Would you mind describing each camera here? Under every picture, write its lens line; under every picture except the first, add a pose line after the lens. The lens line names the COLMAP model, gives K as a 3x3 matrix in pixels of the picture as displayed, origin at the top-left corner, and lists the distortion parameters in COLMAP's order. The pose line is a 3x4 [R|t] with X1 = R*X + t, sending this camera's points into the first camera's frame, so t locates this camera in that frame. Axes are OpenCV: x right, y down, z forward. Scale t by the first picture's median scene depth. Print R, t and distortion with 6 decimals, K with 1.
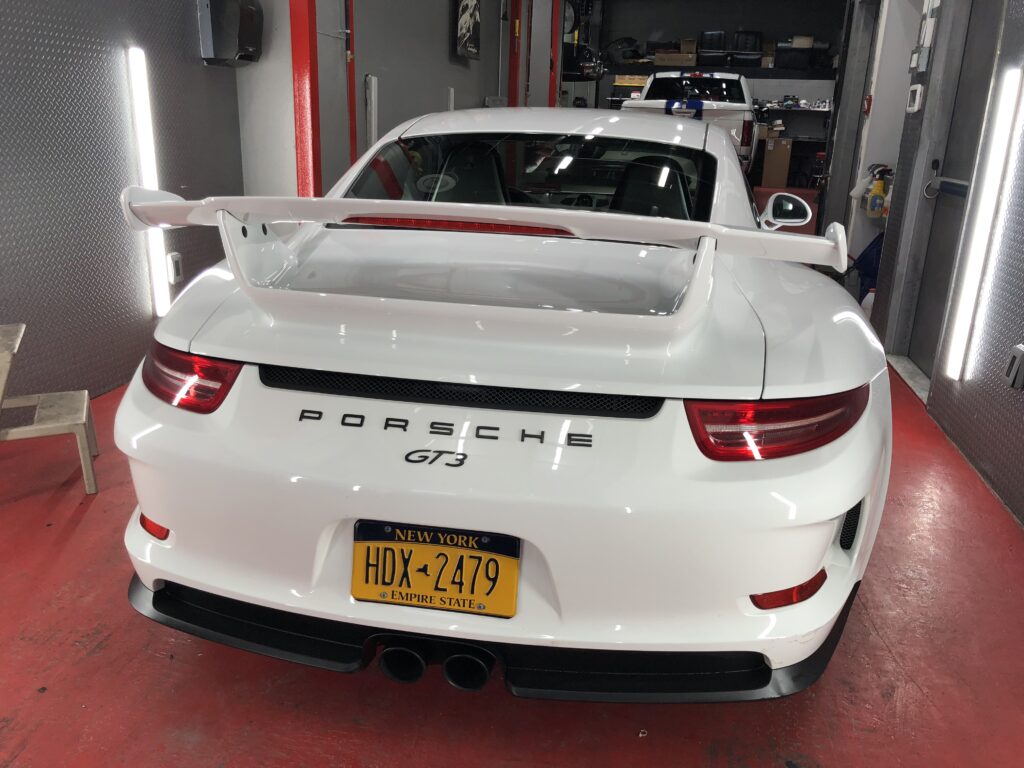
lens RADIAL K [[882.4, 0, 512.0], [0, 882.4, 384.0], [0, 0, 1]] dist [0.019617, 0.001763]
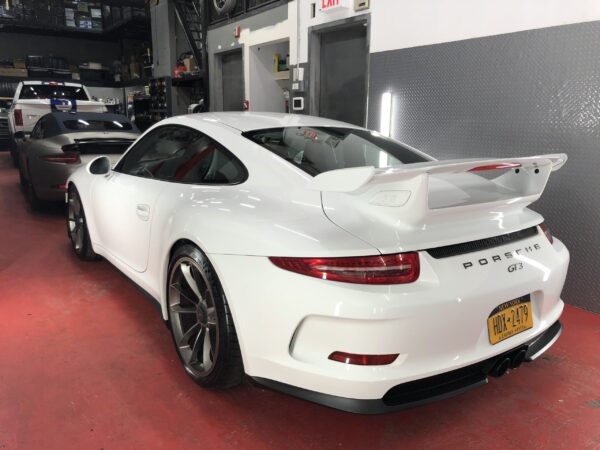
lens RADIAL K [[517.0, 0, 300.0], [0, 517.0, 225.0], [0, 0, 1]] dist [0.019617, 0.001763]
pose [[0.678217, -0.174824, 0.713764, -1.377923], [0.221456, 0.974759, 0.028323, -0.181596], [-0.700699, 0.138858, 0.699814, 0.424870]]
